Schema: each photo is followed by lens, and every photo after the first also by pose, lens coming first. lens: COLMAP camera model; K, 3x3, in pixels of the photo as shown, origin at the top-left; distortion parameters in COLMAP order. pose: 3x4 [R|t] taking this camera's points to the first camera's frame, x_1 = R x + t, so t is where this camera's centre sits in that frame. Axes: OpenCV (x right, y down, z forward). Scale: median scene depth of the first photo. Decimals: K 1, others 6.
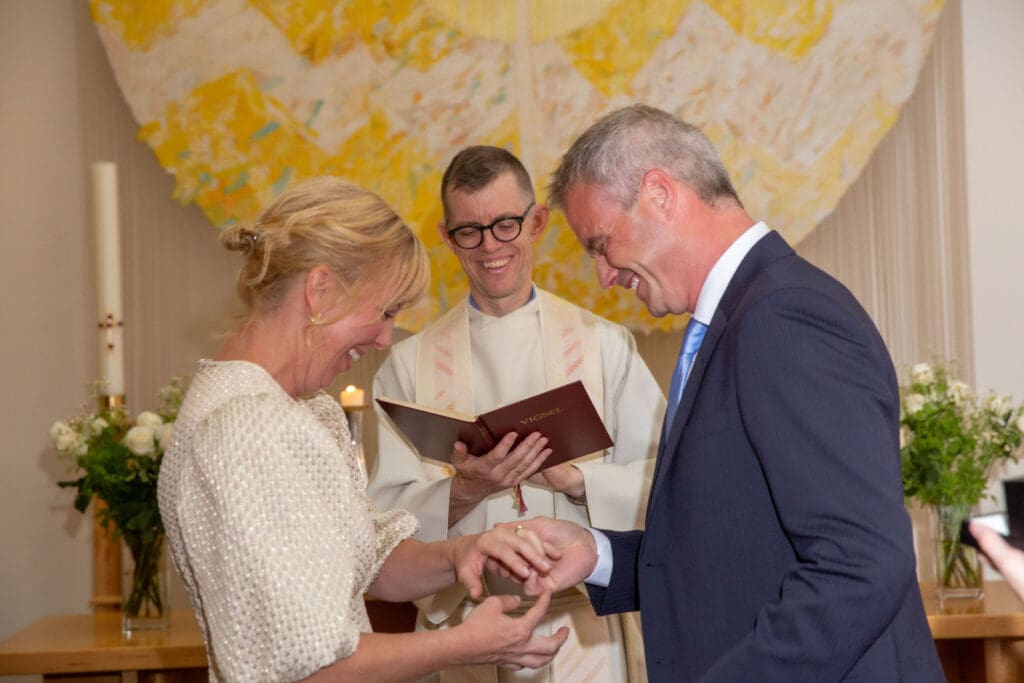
lens RADIAL K [[1941.0, 0, 512.0], [0, 1941.0, 341.5], [0, 0, 1]] dist [0.210626, 0.229882]
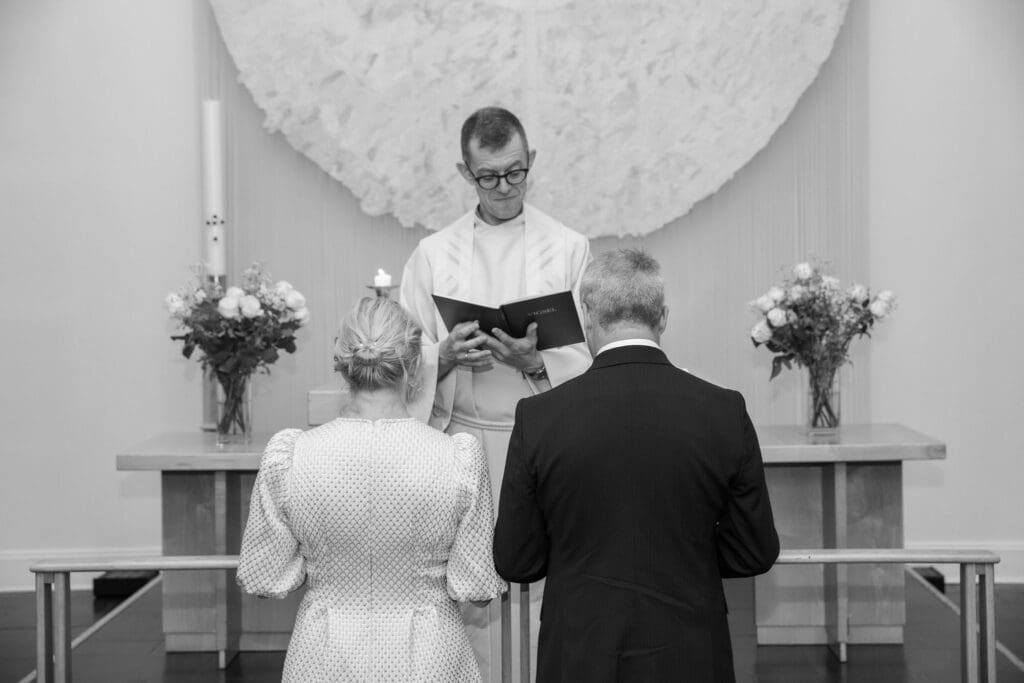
lens RADIAL K [[1677.6, 0, 521.0], [0, 1677.6, 340.1], [0, 0, 1]] dist [0.138085, 0.244803]
pose [[0.999003, 0.022030, -0.038830, 0.048901], [-0.019729, 0.998082, 0.058679, -0.000291], [0.040048, -0.057855, 0.997521, -0.140012]]
